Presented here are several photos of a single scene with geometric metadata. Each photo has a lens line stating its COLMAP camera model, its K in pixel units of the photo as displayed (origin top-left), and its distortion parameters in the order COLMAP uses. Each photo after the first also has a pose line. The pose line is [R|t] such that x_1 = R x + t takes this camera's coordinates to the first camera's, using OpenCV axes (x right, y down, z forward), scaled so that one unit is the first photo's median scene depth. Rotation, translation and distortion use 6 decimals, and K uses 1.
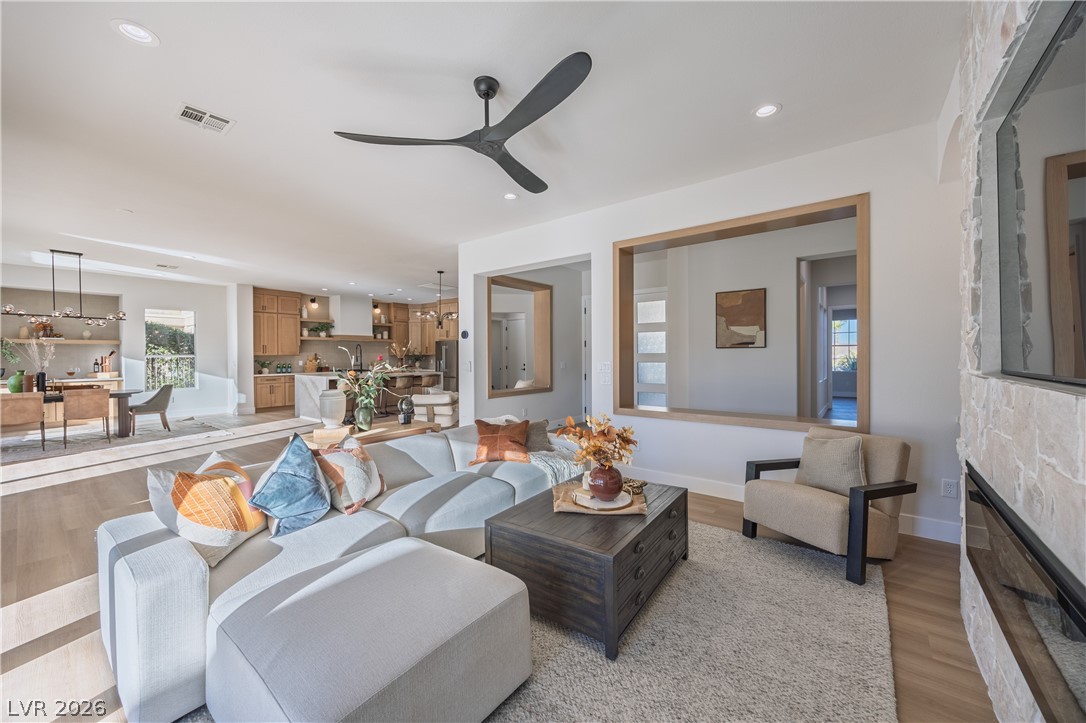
lens RADIAL K [[416.3, 0, 546.5], [0, 416.3, 353.6], [0, 0, 1]] dist [-0.002948, -0.000137]
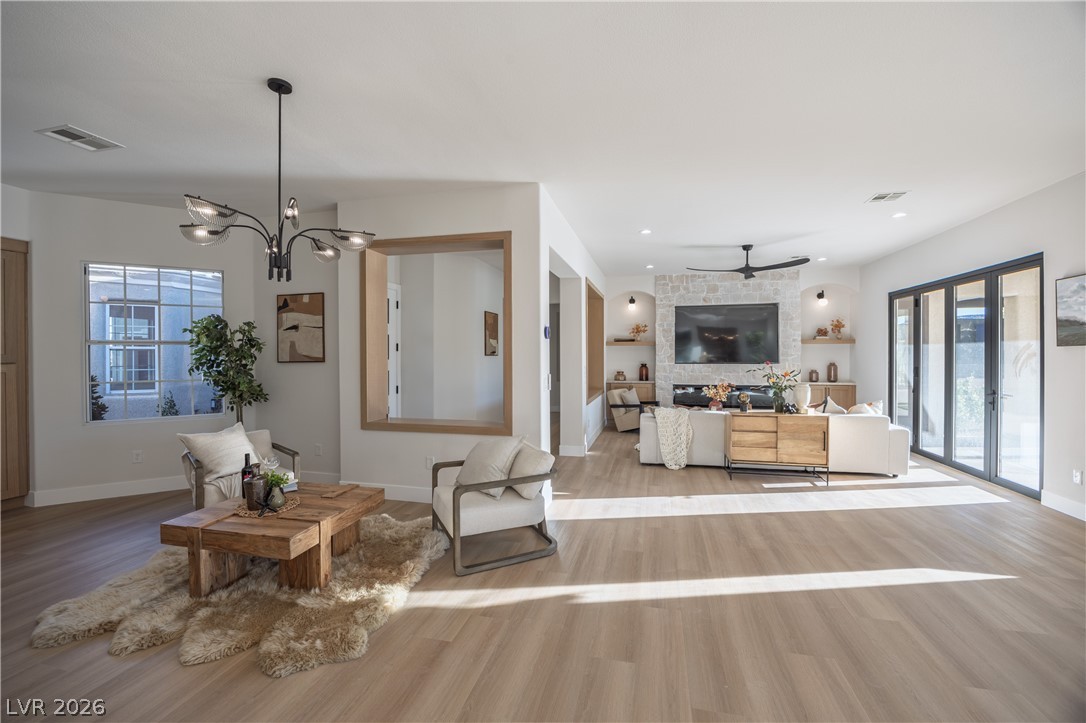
lens RADIAL K [[450.4, 0, 543.0], [0, 450.4, 361.5], [0, 0, 1]] dist [-0.013102, -0.000024]
pose [[-0.406272, -0.009222, 0.913706, -0.670357], [0.000281, 0.999948, 0.010218, -0.006308], [-0.913752, 0.004408, -0.406248, 1.037802]]
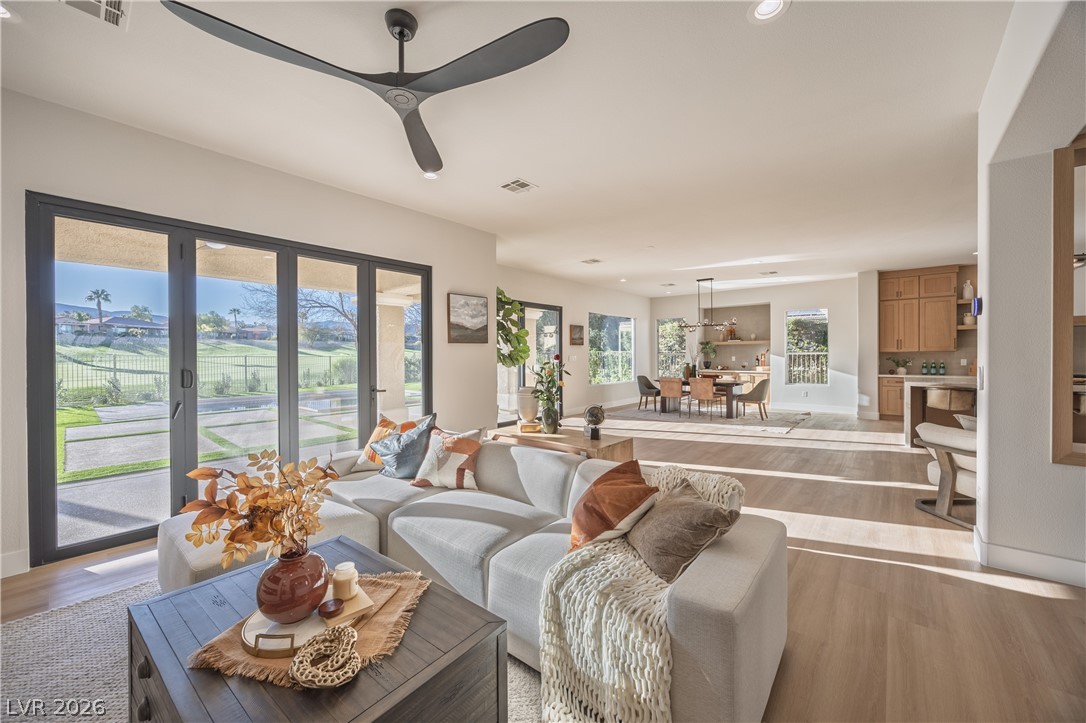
lens RADIAL K [[413.2, 0, 544.0], [0, 413.2, 358.3], [0, 0, 1]] dist [-0.003868, -0.000039]
pose [[-0.044213, 0.011110, -0.998960, 0.216861], [0.011969, 0.999872, 0.010591, -0.000099], [0.998950, -0.011489, -0.044340, 0.438352]]
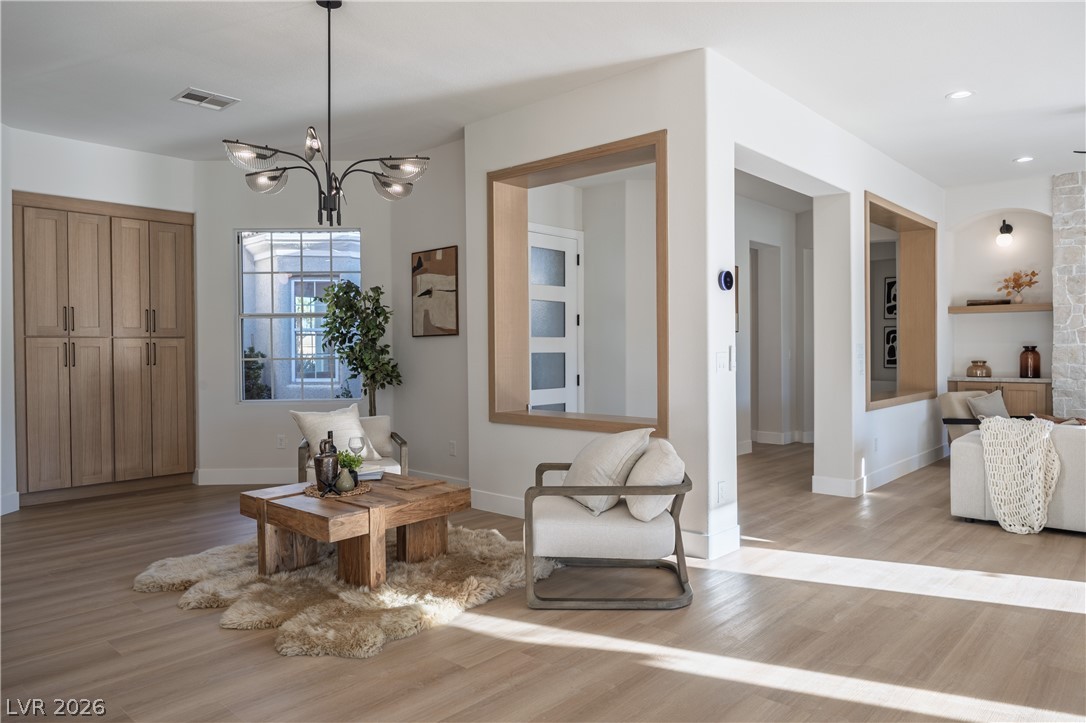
lens RADIAL K [[711.4, 0, 539.9], [0, 711.4, 362.5], [0, 0, 1]] dist [-0.005962, -0.001596]
pose [[0.086347, -0.014345, 0.996162, -0.736129], [0.001538, 0.999897, 0.014265, 0.020409], [-0.996264, 0.000300, 0.086361, 0.902249]]
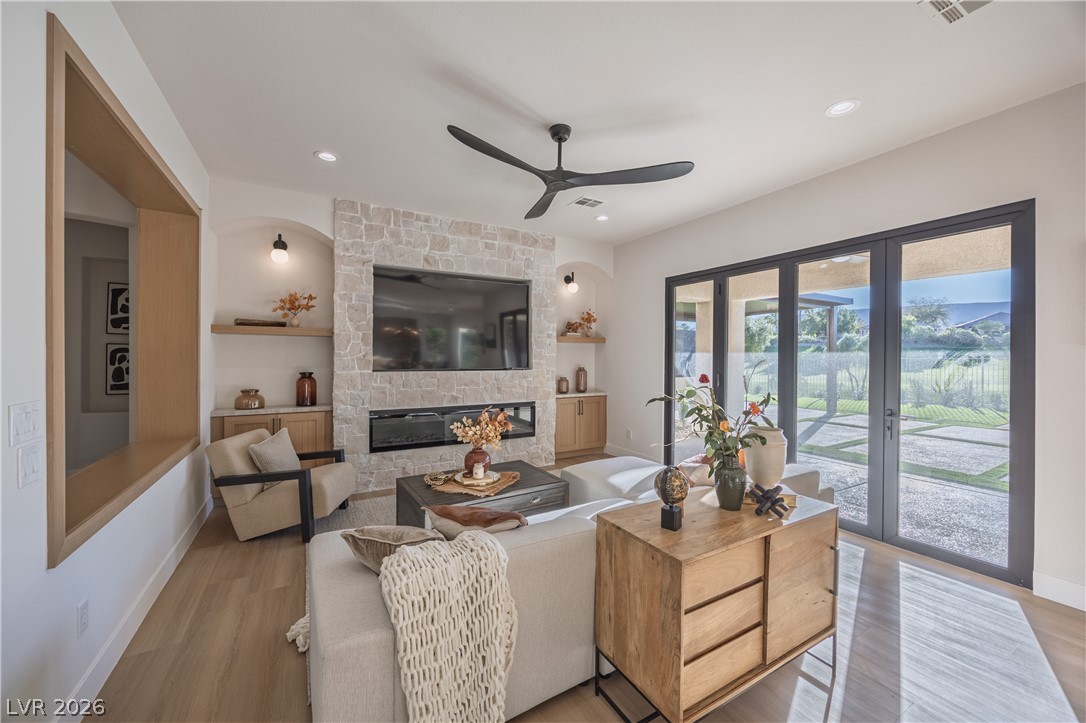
lens RADIAL K [[413.2, 0, 544.0], [0, 413.2, 358.3], [0, 0, 1]] dist [-0.003868, -0.000039]
pose [[-0.925511, -0.004091, 0.378699, -0.179478], [-0.005347, 0.999983, -0.002266, -0.007328], [-0.378683, -0.004122, -0.925517, 0.691015]]
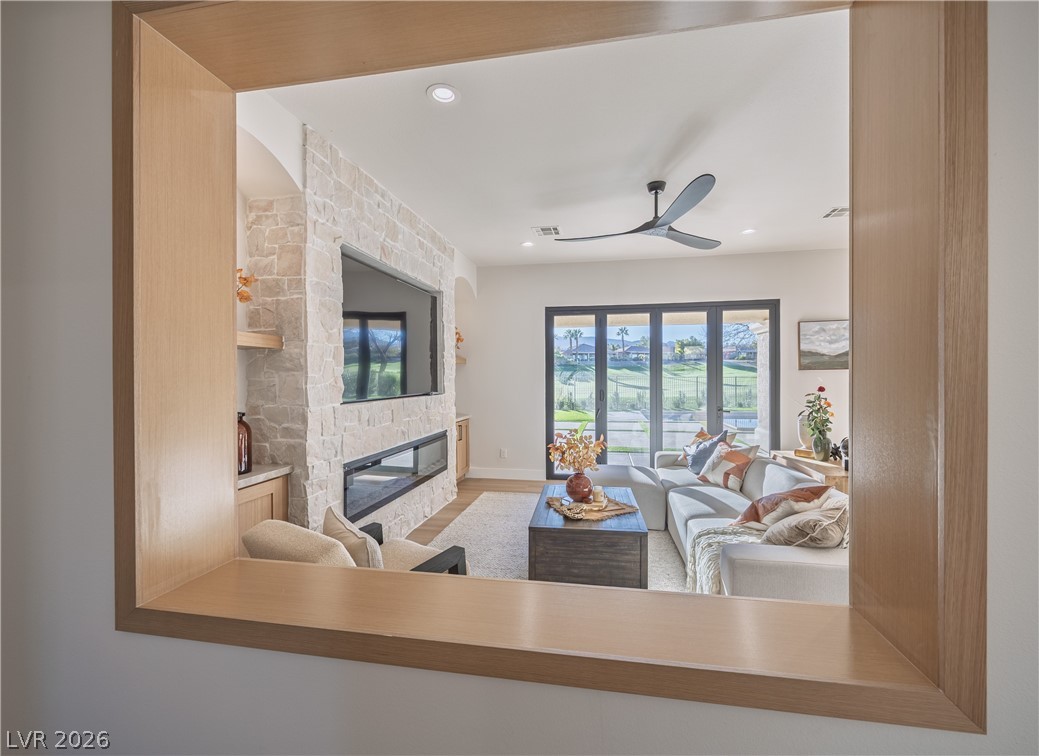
lens RADIAL K [[441.7, 0, 531.7], [0, 441.7, 379.0], [0, 0, 1]] dist [0.000372, 0.000040]
pose [[-0.882964, 0.011007, -0.469312, 0.292428], [0.011646, 0.999931, 0.001541, -0.011087], [0.469297, -0.004105, -0.883031, 0.692365]]
